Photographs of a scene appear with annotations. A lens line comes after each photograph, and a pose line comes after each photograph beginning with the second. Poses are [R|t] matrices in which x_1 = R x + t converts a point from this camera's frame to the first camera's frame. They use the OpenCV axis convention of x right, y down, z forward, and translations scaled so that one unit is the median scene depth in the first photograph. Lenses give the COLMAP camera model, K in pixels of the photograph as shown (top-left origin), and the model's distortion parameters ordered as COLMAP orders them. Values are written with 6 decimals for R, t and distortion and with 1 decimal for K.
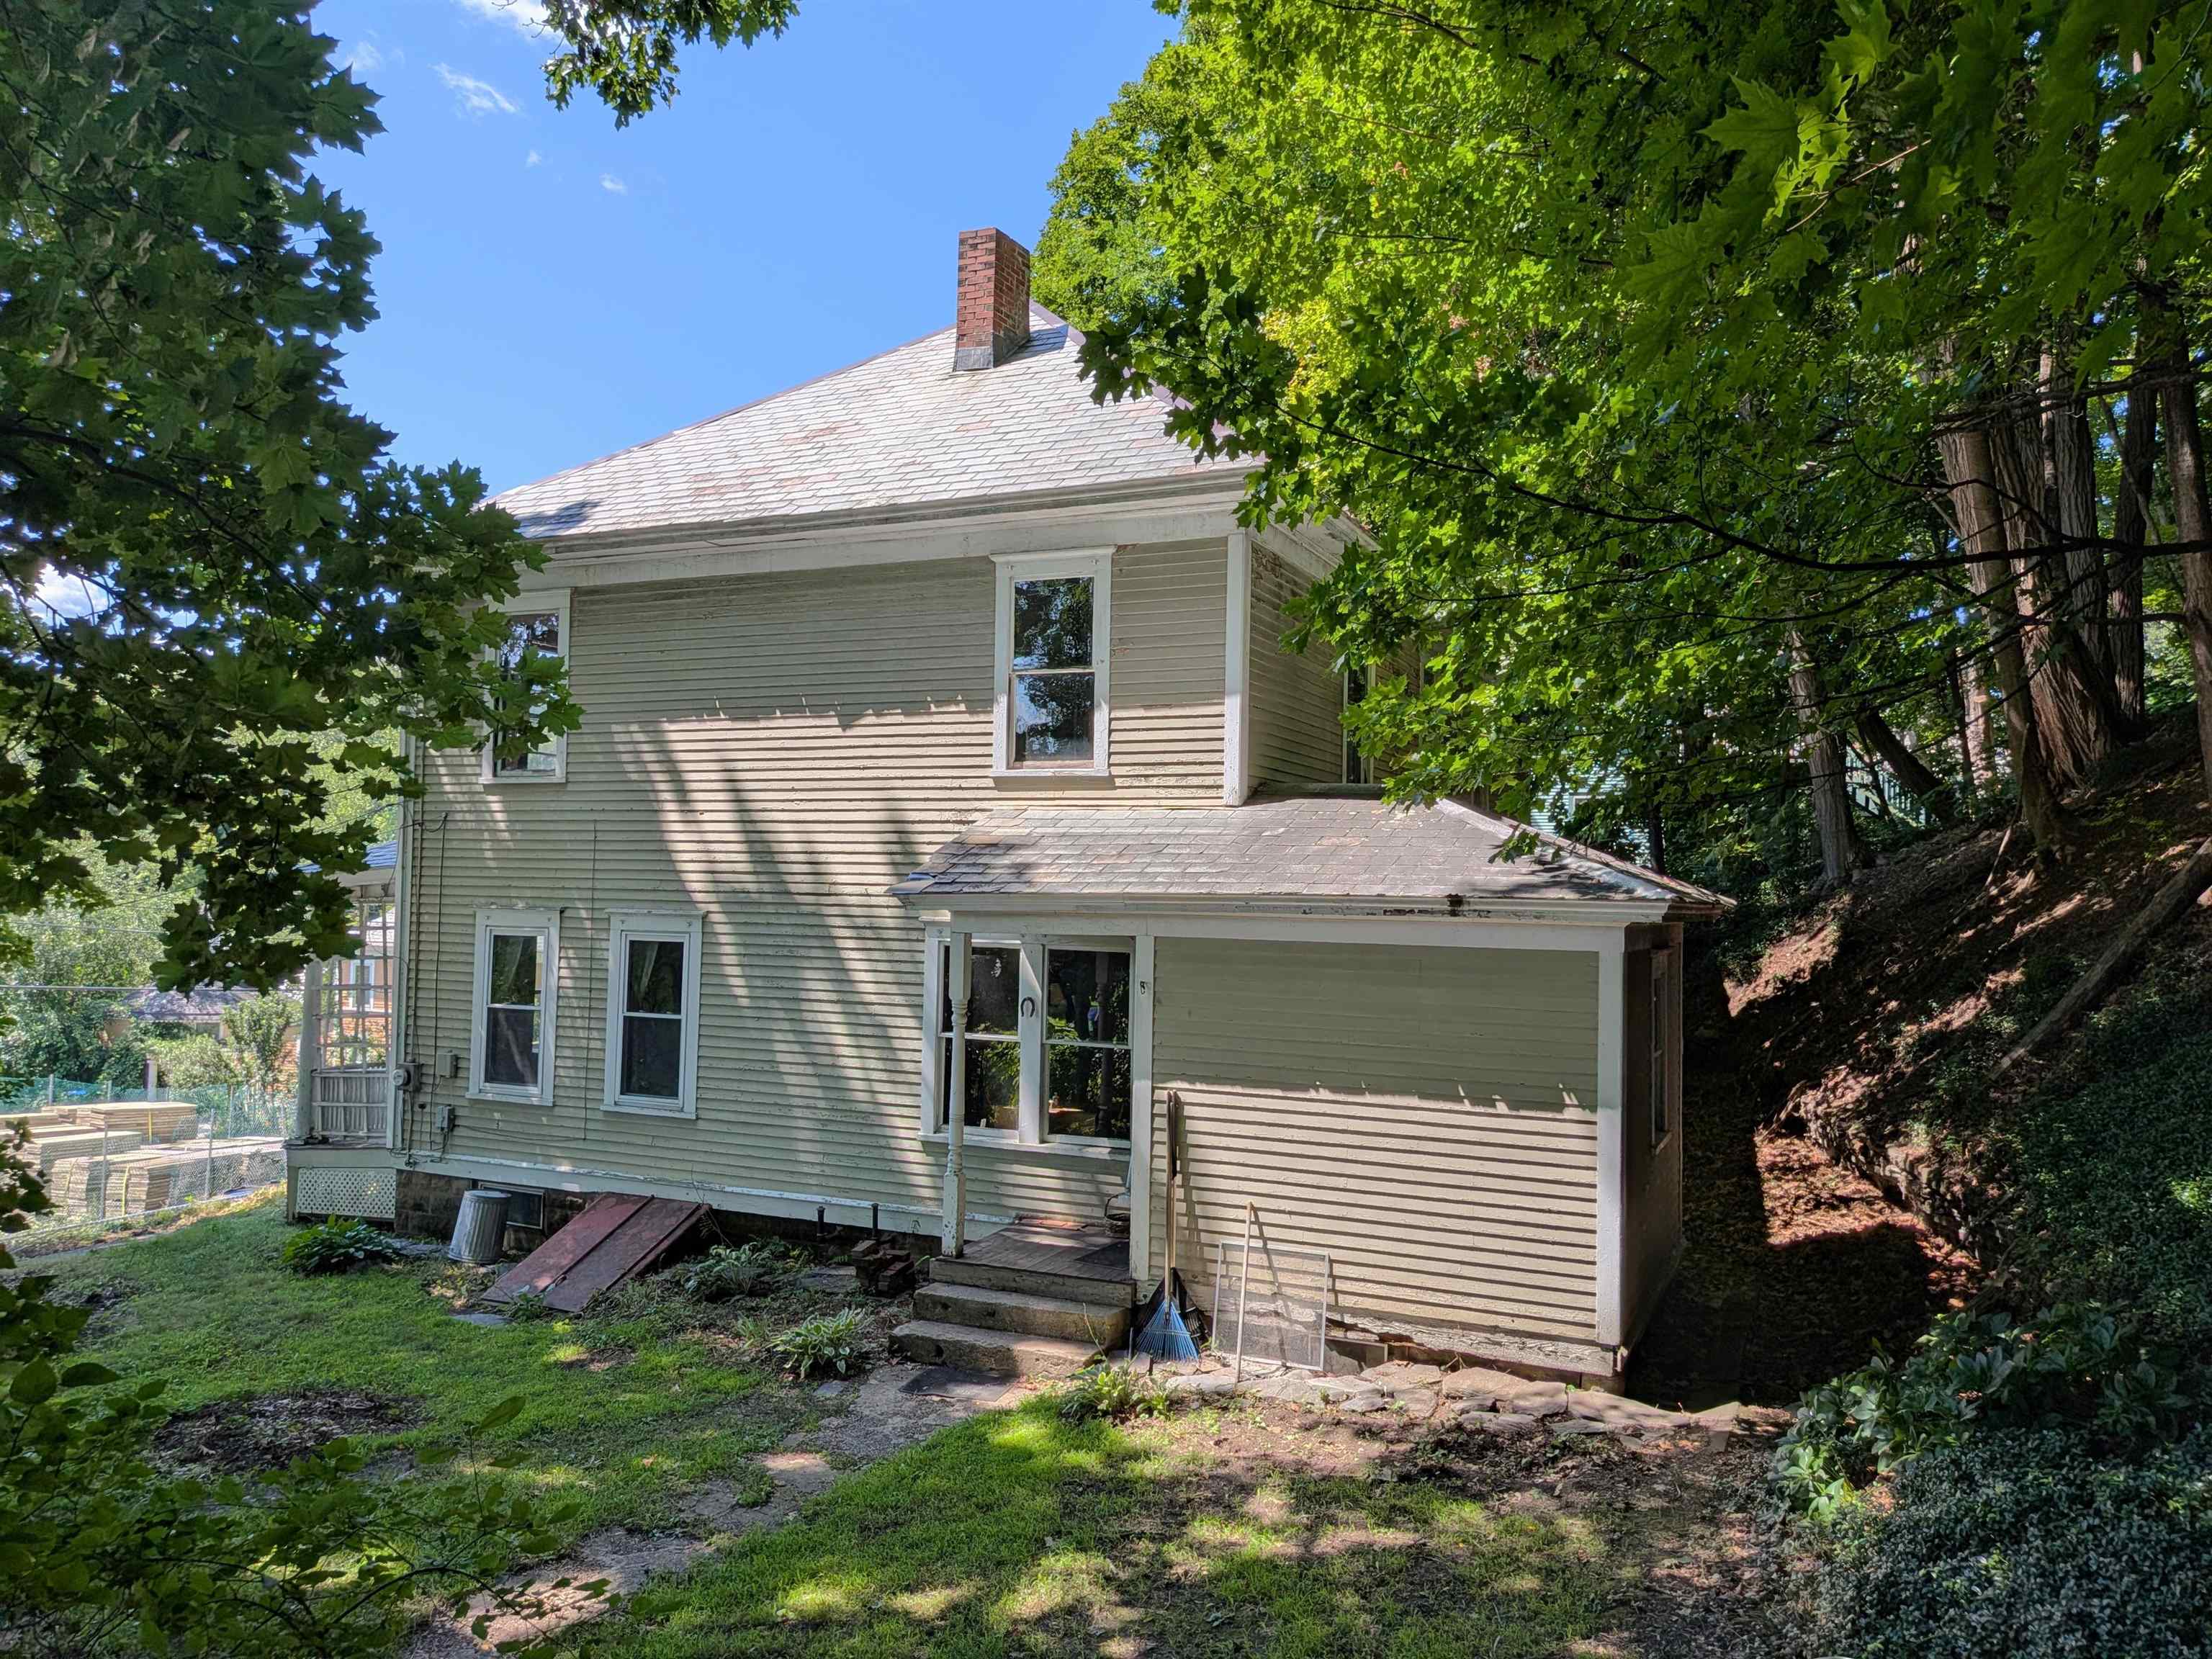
lens RADIAL K [[1560.7, 0, 1106.0], [0, 1560.7, 829.5], [0, 0, 1]] dist [0.006688, -0.000012]
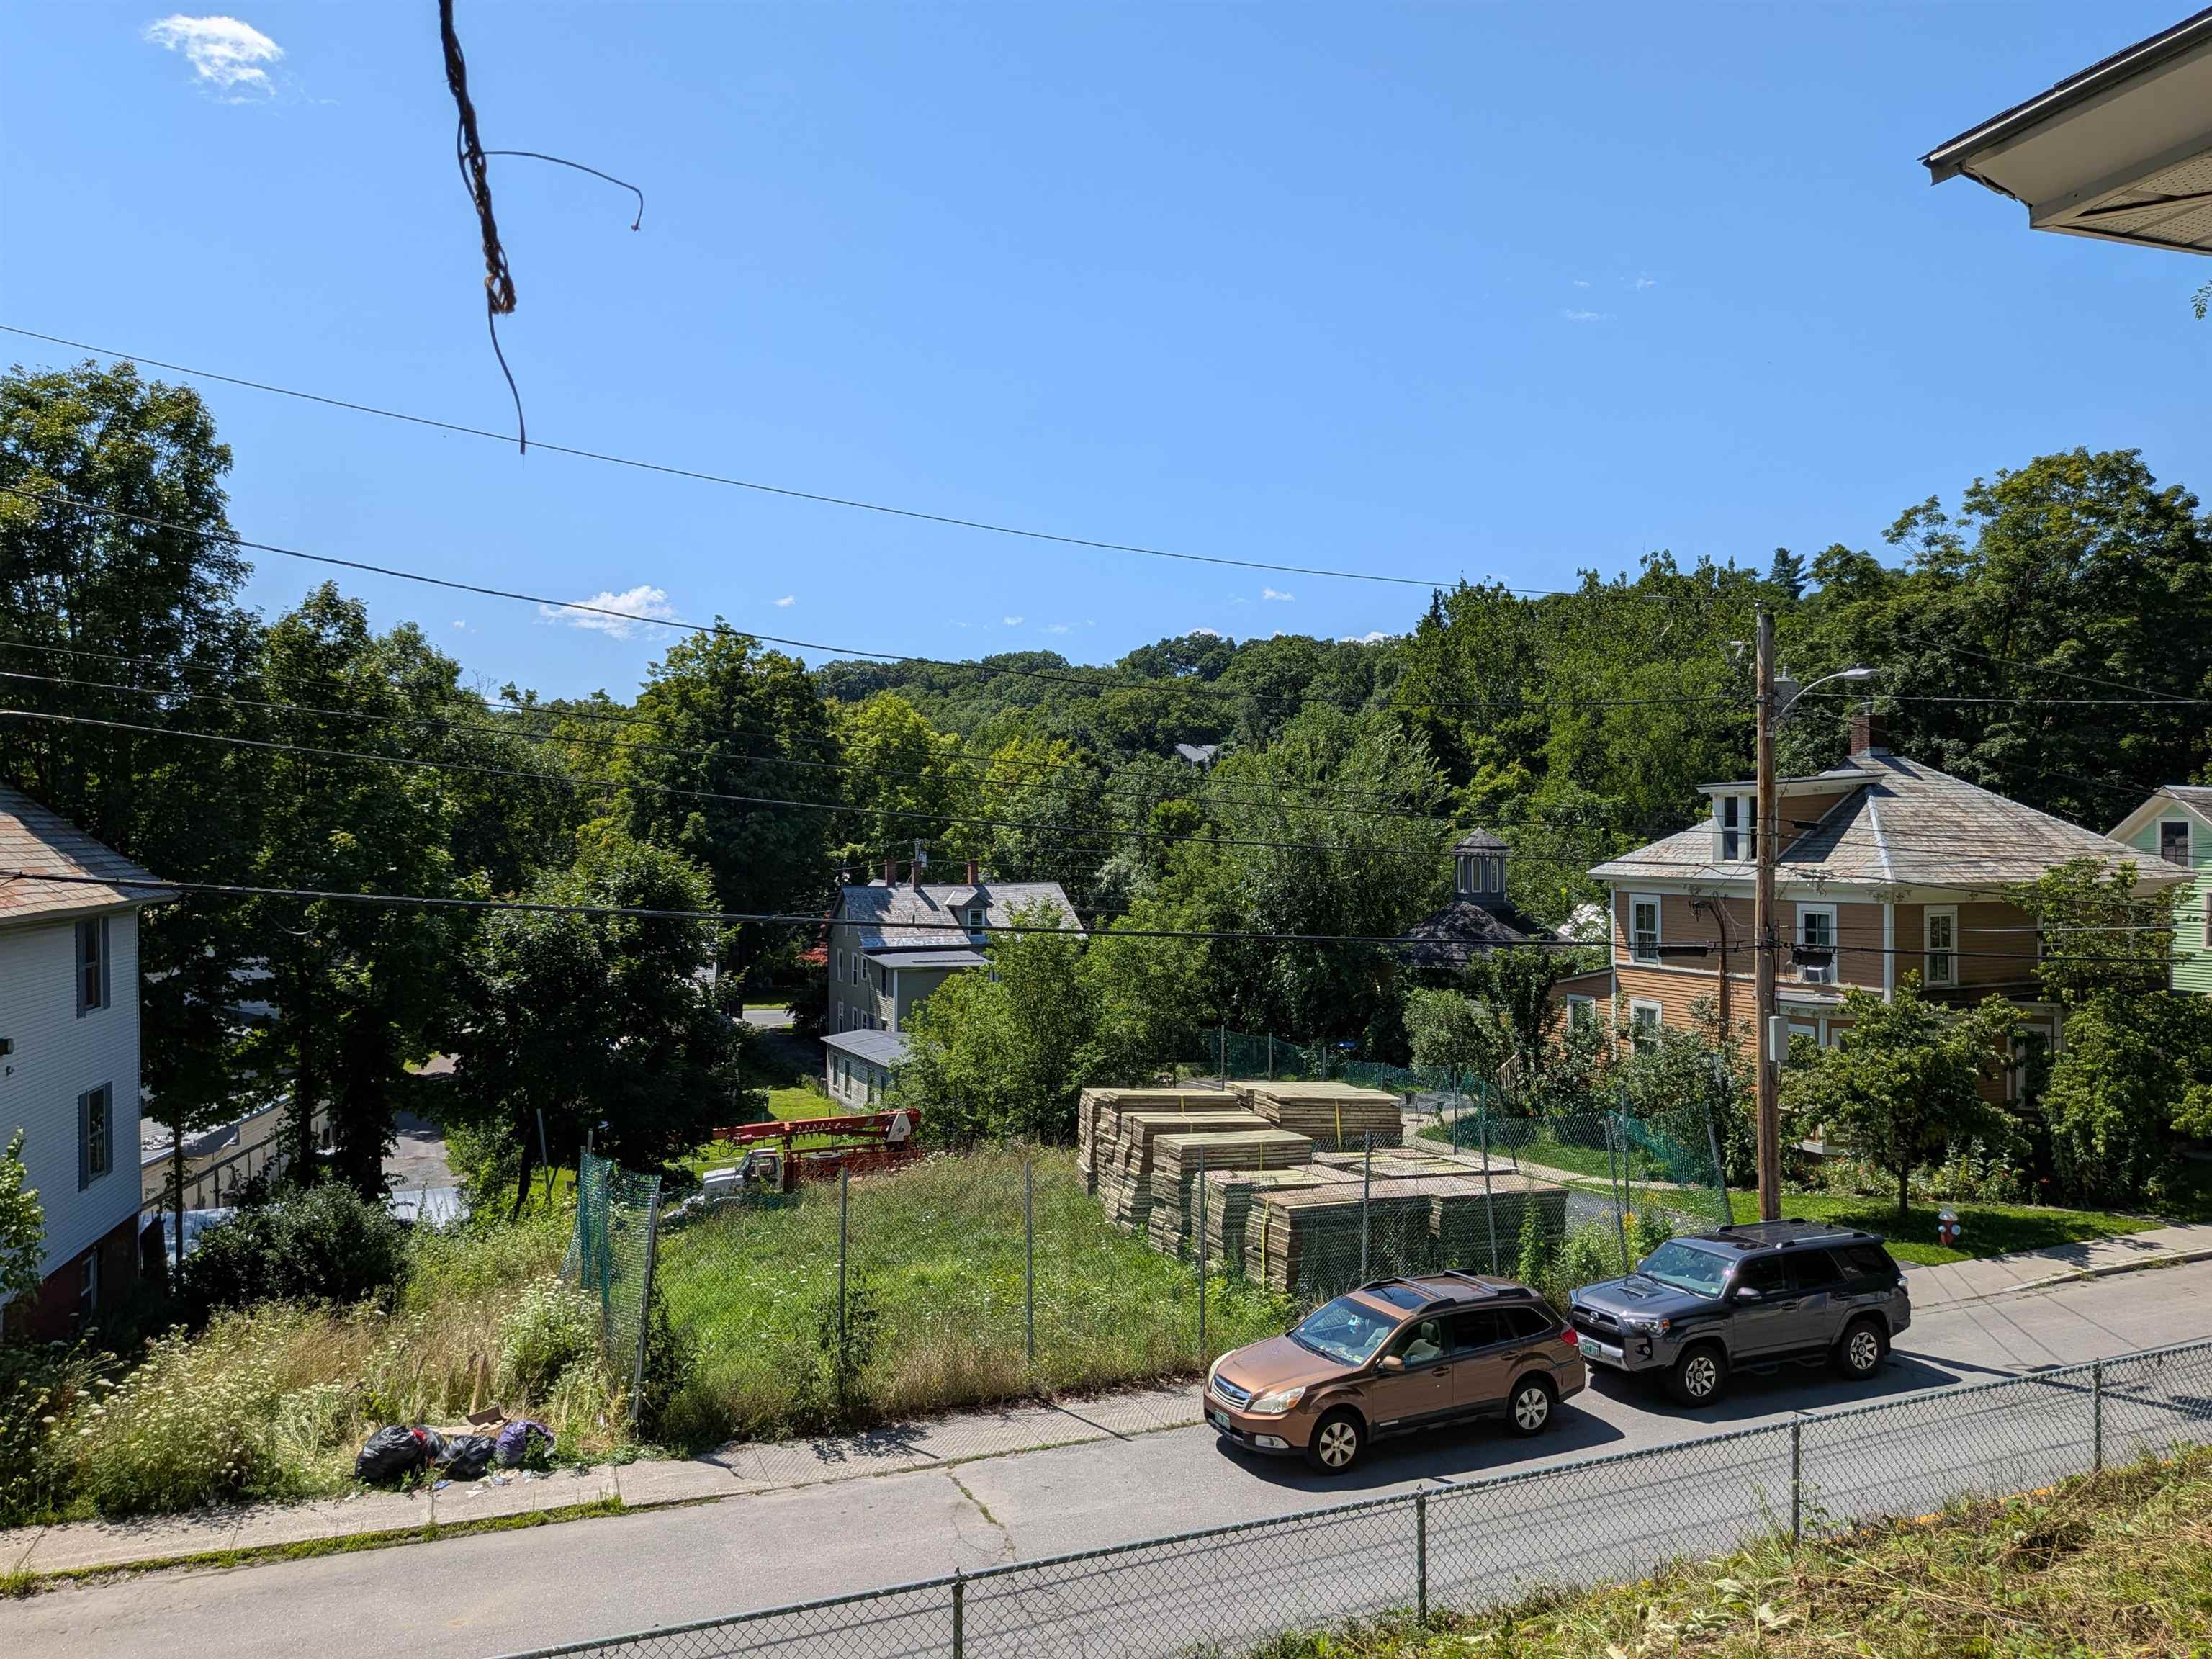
lens RADIAL K [[1560.7, 0, 1106.0], [0, 1560.7, 829.5], [0, 0, 1]] dist [0.006688, -0.000012]
pose [[0.687998, -0.018787, -0.725469, -0.130584], [0.044511, 0.998875, 0.016345, 0.031274], [0.724346, -0.043537, 0.688060, 0.343764]]
